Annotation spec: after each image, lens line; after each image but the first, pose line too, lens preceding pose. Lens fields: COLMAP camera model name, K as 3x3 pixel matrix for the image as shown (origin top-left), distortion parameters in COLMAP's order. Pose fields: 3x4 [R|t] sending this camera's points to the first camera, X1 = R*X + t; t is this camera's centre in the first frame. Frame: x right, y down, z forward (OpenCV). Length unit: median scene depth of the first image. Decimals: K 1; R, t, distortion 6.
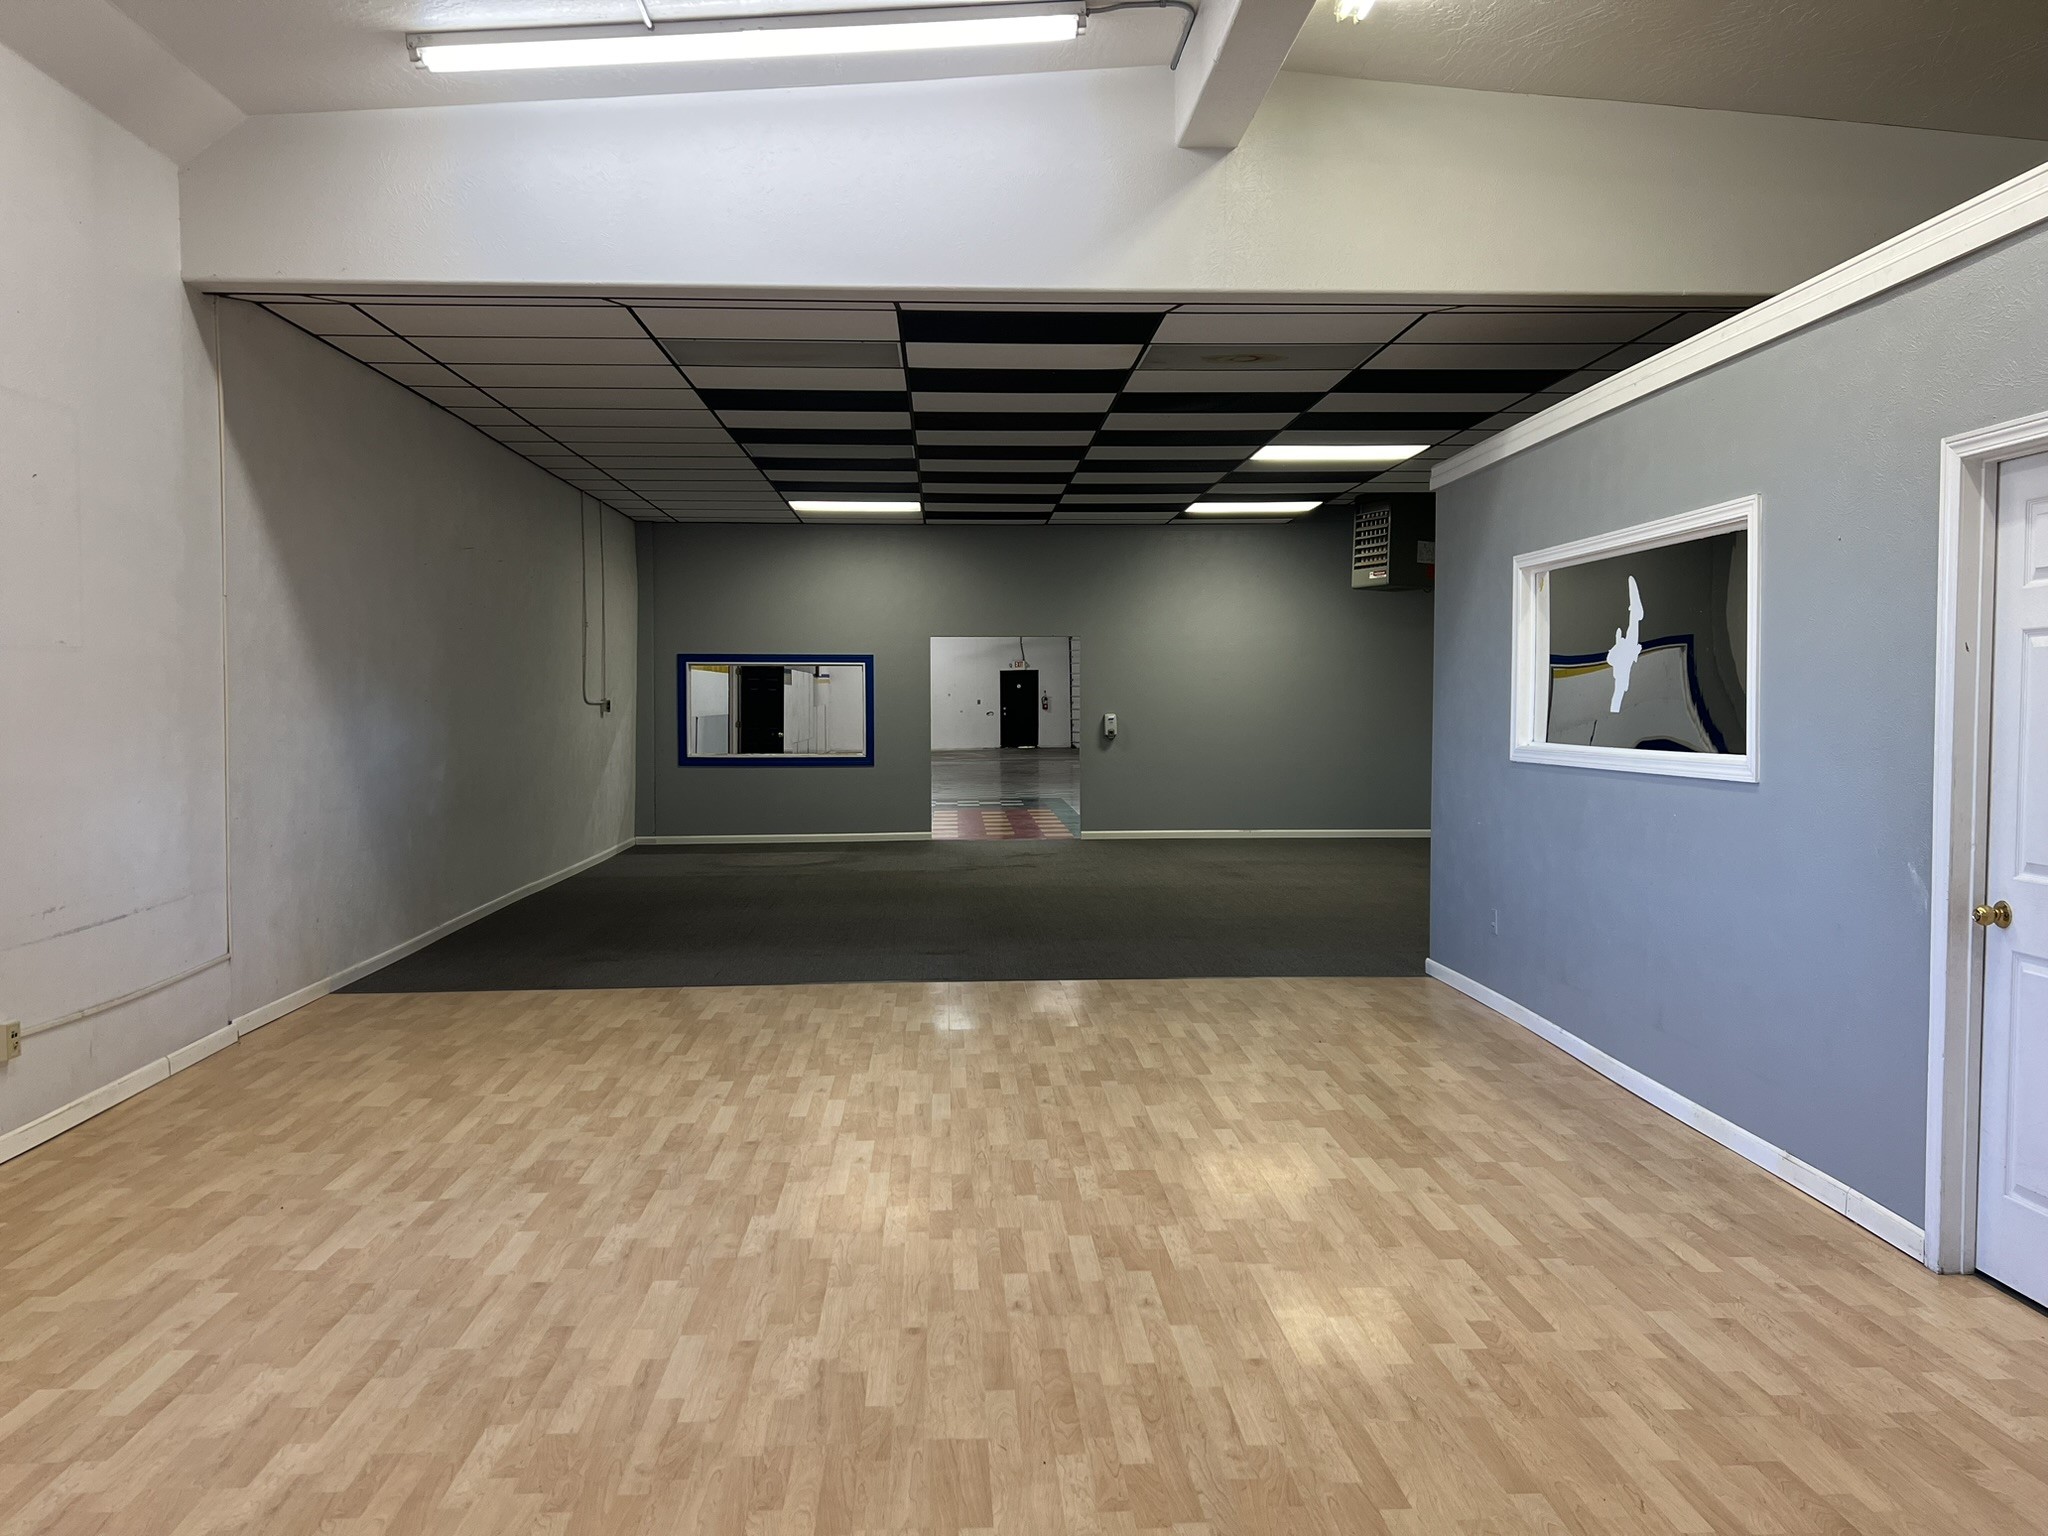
lens RADIAL K [[1517.1, 0, 1024.0], [0, 1517.1, 768.0], [0, 0, 1]] dist [0.067865, -0.071941]
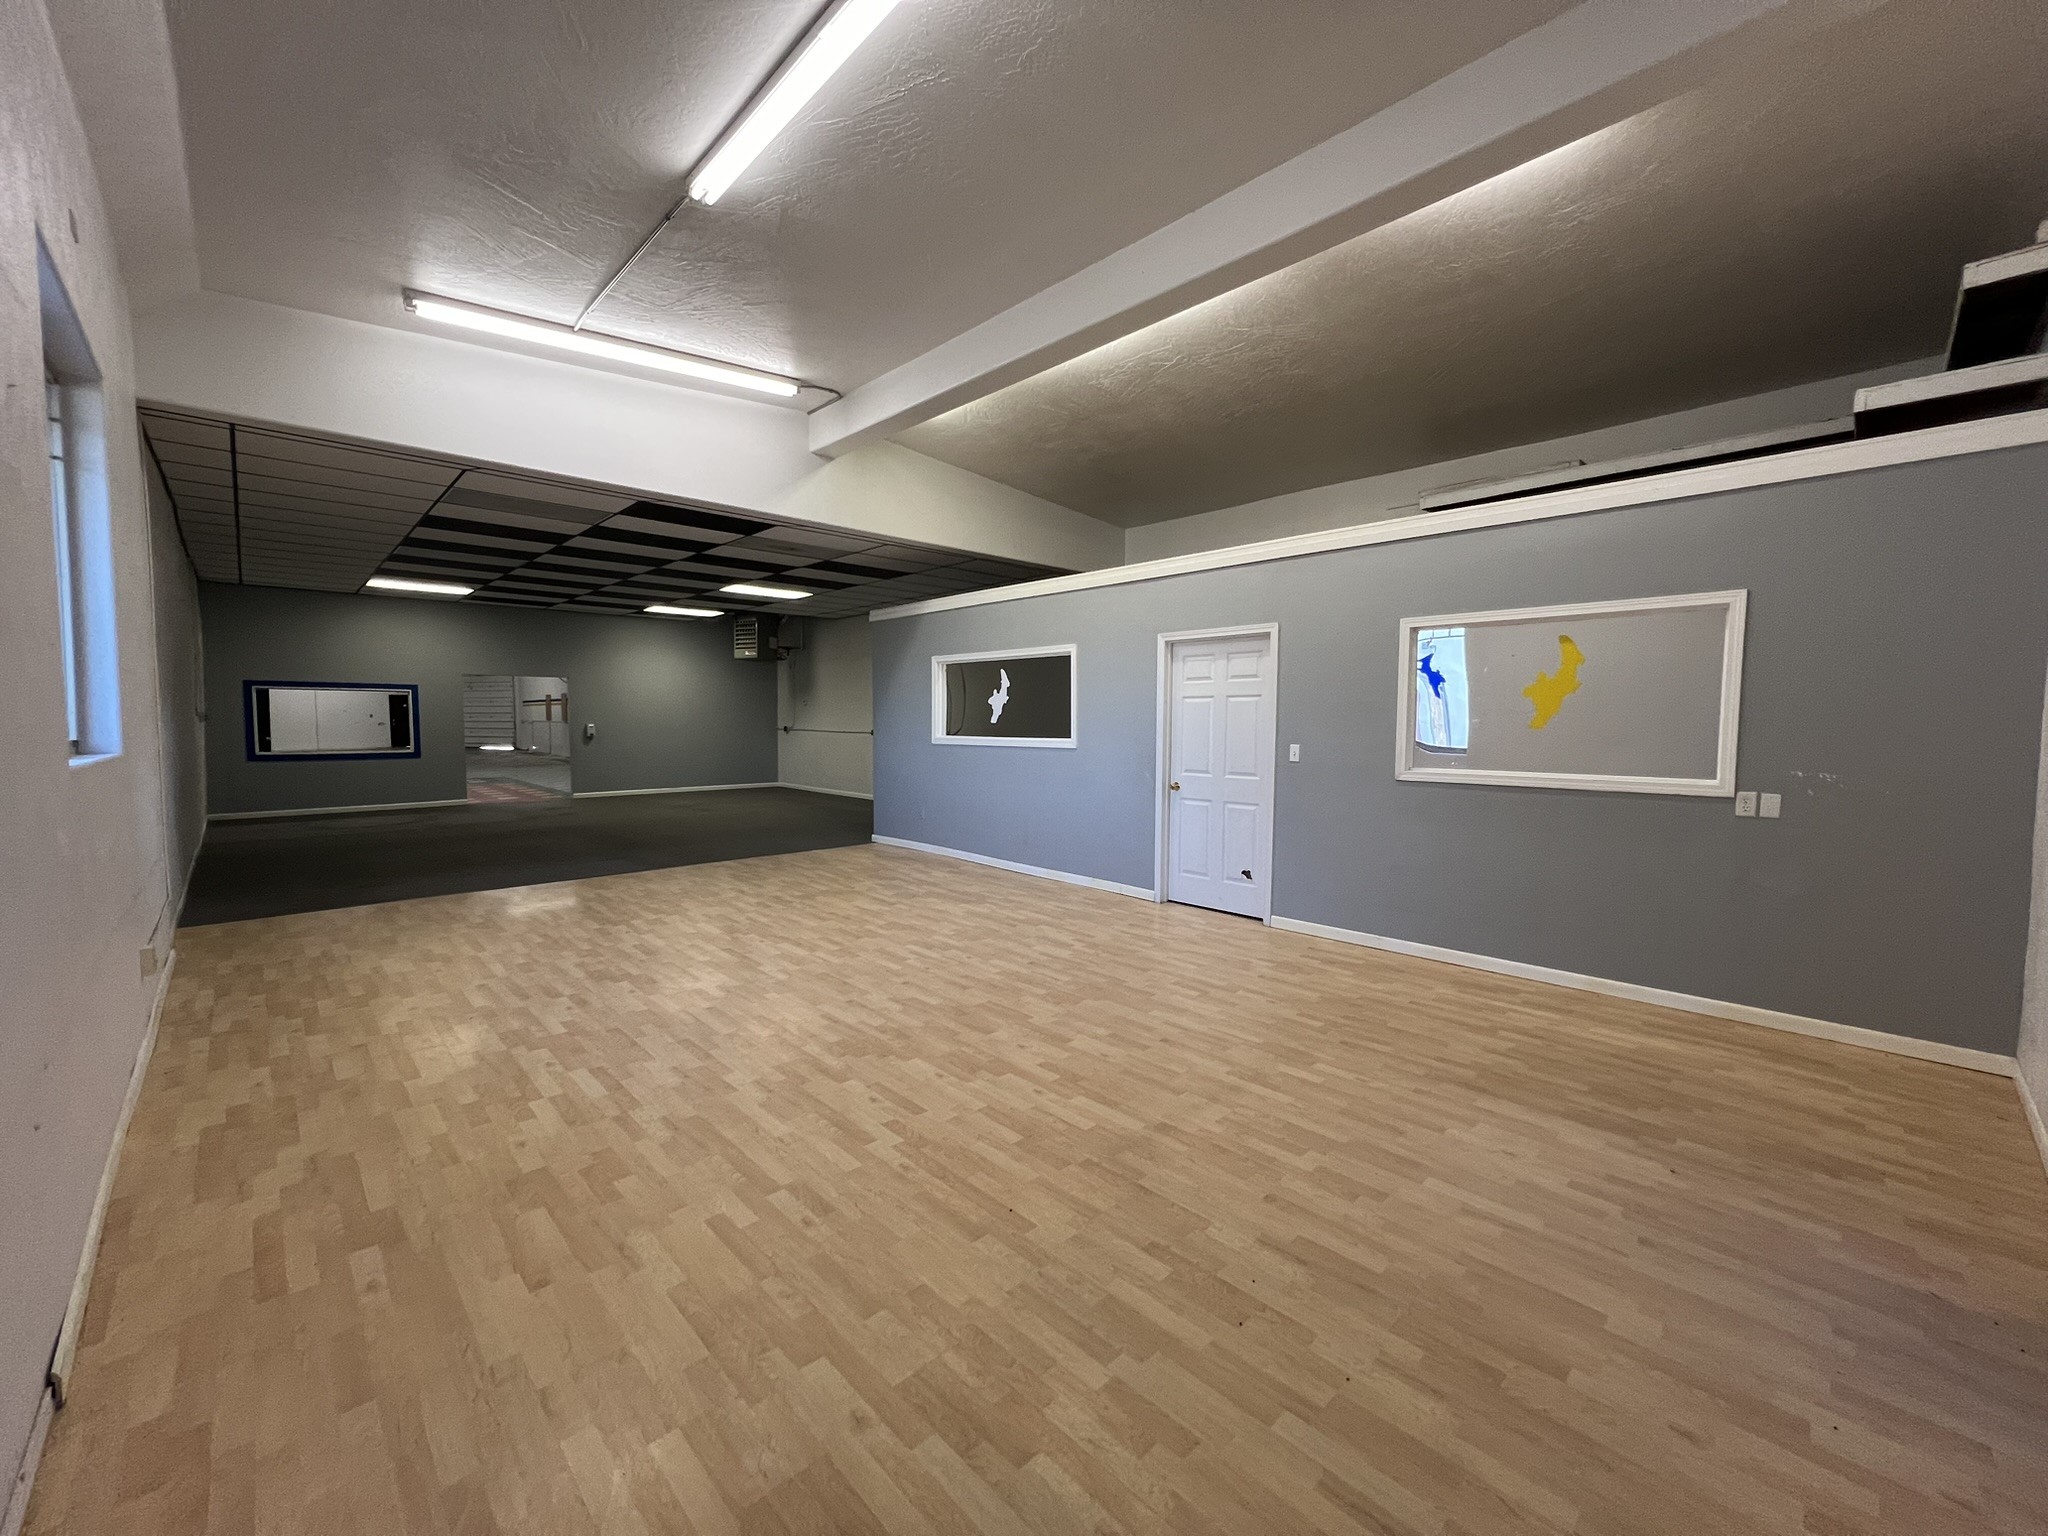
lens RADIAL K [[812.0, 0, 1024.0], [0, 812.0, 768.0], [0, 0, 1]] dist [0.001961, 0.000043]
pose [[0.758011, -0.032785, 0.651418, -0.571752], [0.021906, 0.999452, 0.024810, 0.007397], [-0.651874, -0.004536, 0.758314, -0.051519]]
